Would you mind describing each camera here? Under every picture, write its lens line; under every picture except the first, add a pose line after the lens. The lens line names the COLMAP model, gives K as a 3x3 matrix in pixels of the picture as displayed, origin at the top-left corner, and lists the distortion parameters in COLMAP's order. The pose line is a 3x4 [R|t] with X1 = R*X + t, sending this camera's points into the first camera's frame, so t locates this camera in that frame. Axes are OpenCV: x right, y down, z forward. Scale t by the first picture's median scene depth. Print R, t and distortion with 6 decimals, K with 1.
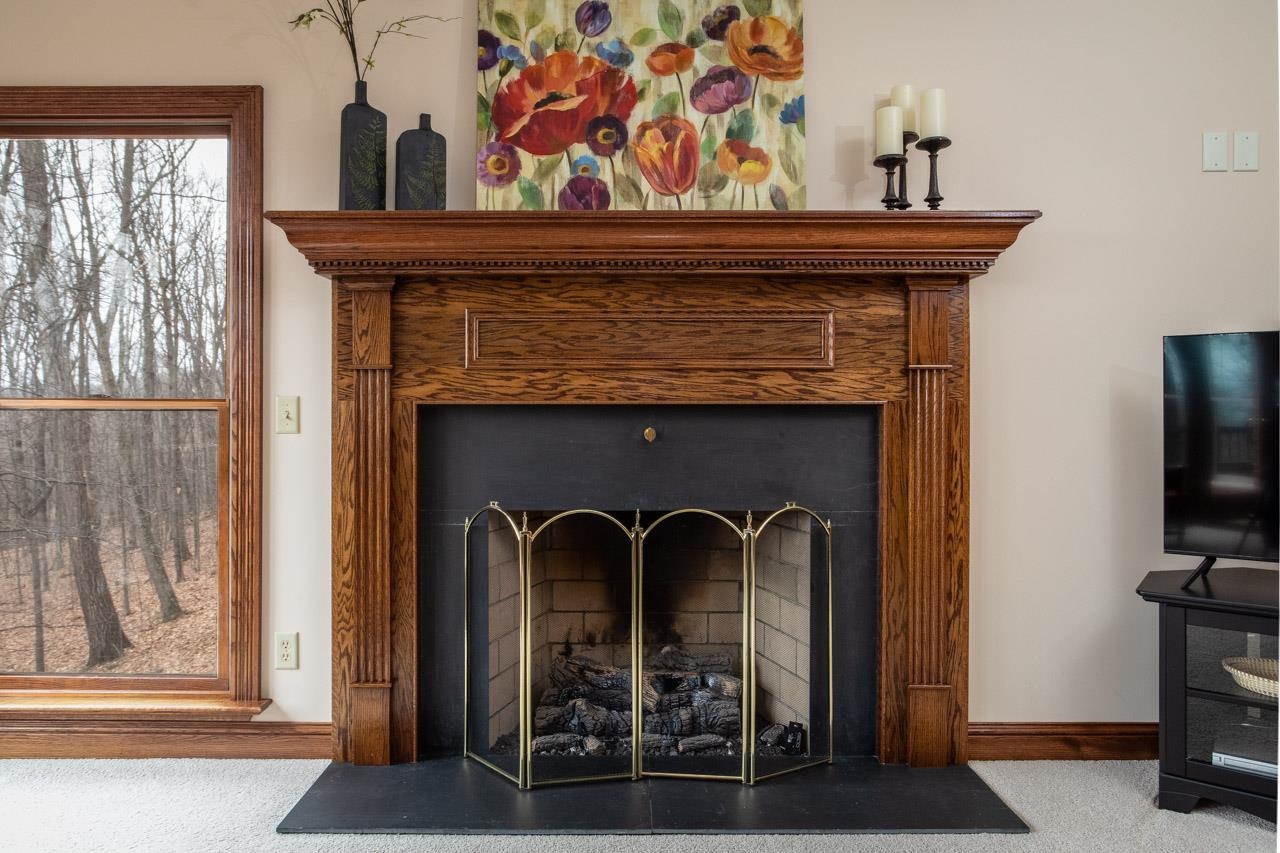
lens RADIAL K [[834.1, 0, 629.2], [0, 834.1, 418.6], [0, 0, 1]] dist [-0.021919, 0.000214]
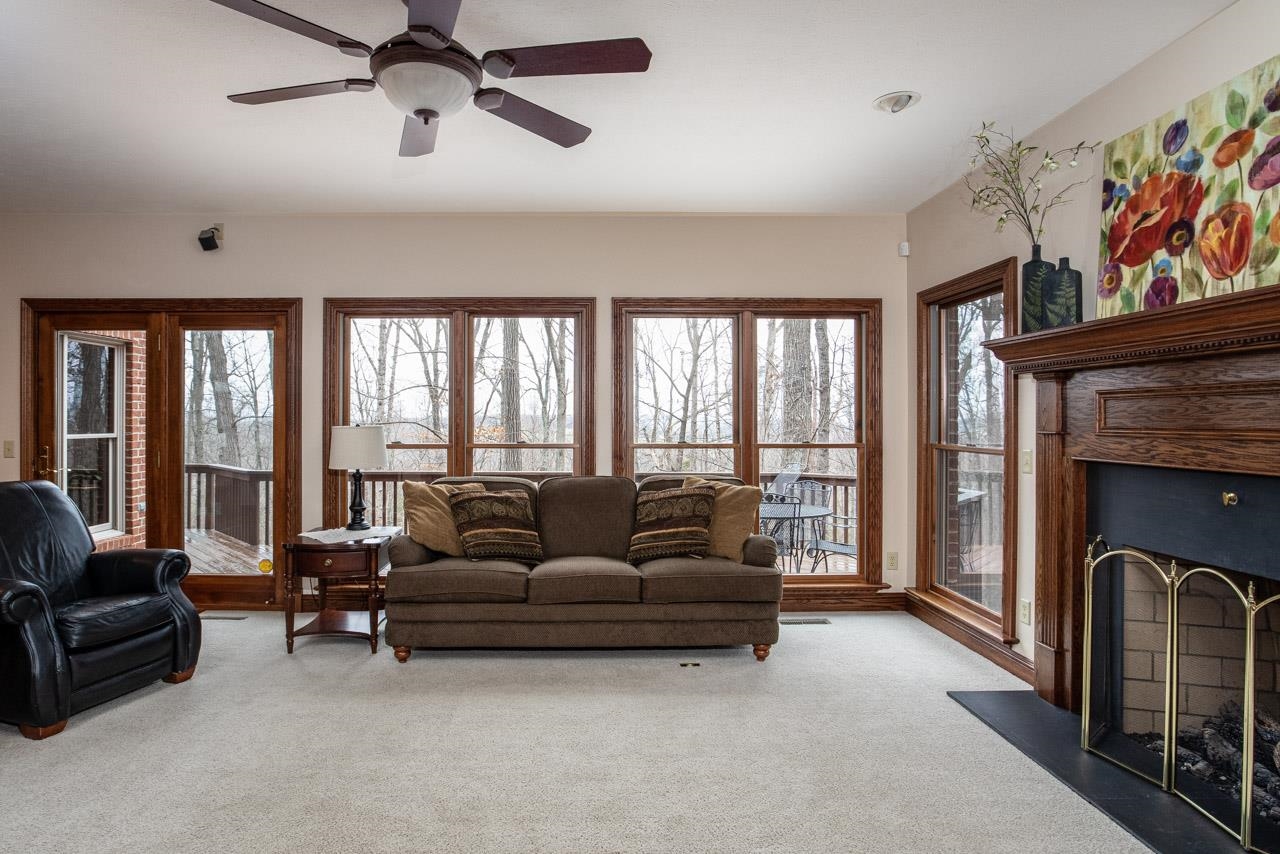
lens RADIAL K [[714.7, 0, 637.2], [0, 714.7, 422.9], [0, 0, 1]] dist [0.006371, 0.001732]
pose [[0.075245, 0.003541, -0.997159, 0.913682], [-0.003864, 0.999987, 0.003259, -0.080822], [0.997158, 0.003608, 0.075258, 0.169849]]
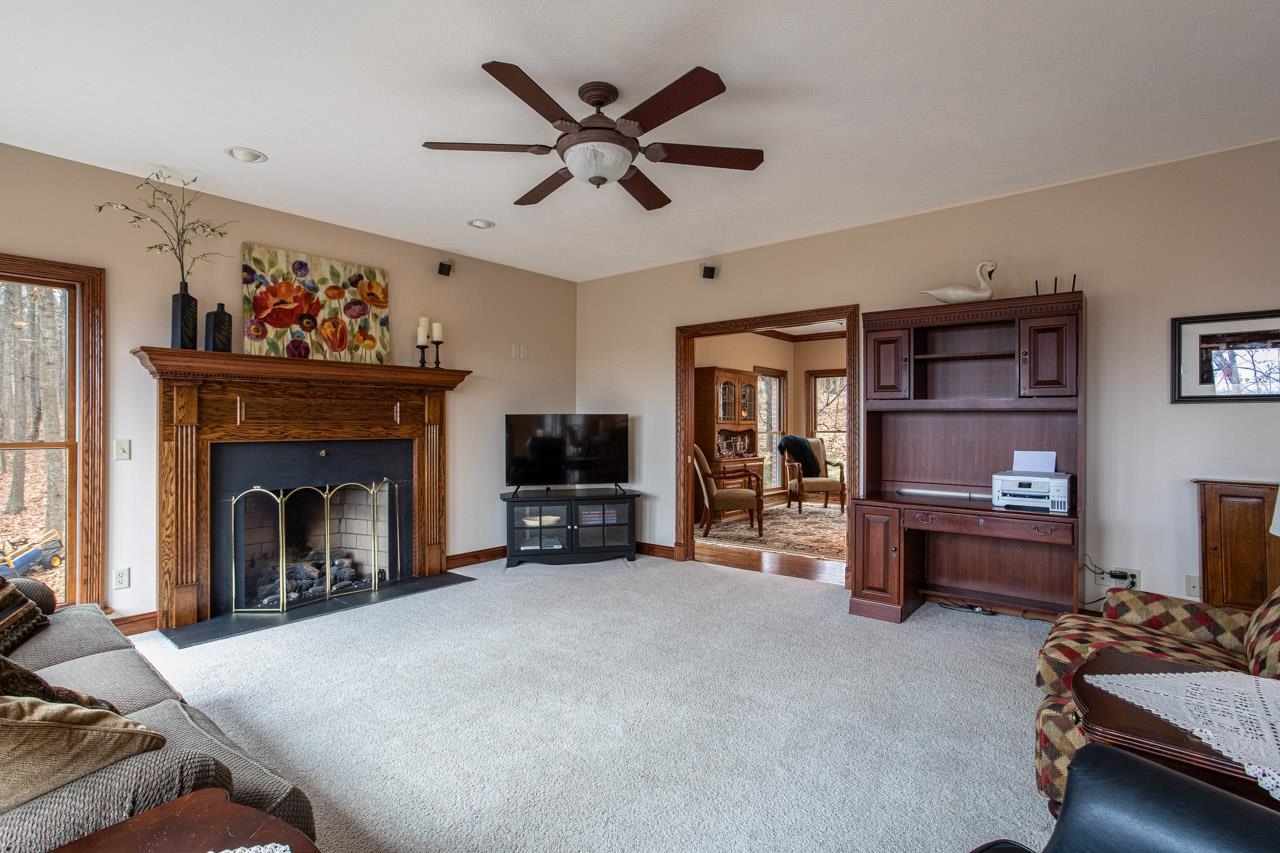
lens RADIAL K [[636.5, 0, 630.7], [0, 636.5, 421.7], [0, 0, 1]] dist [-0.014688, 0.003334]
pose [[0.645030, 0.000357, 0.764157, -0.779048], [0.004054, 0.999984, -0.003889, -0.058396], [-0.764147, 0.005607, 0.645018, -0.788378]]
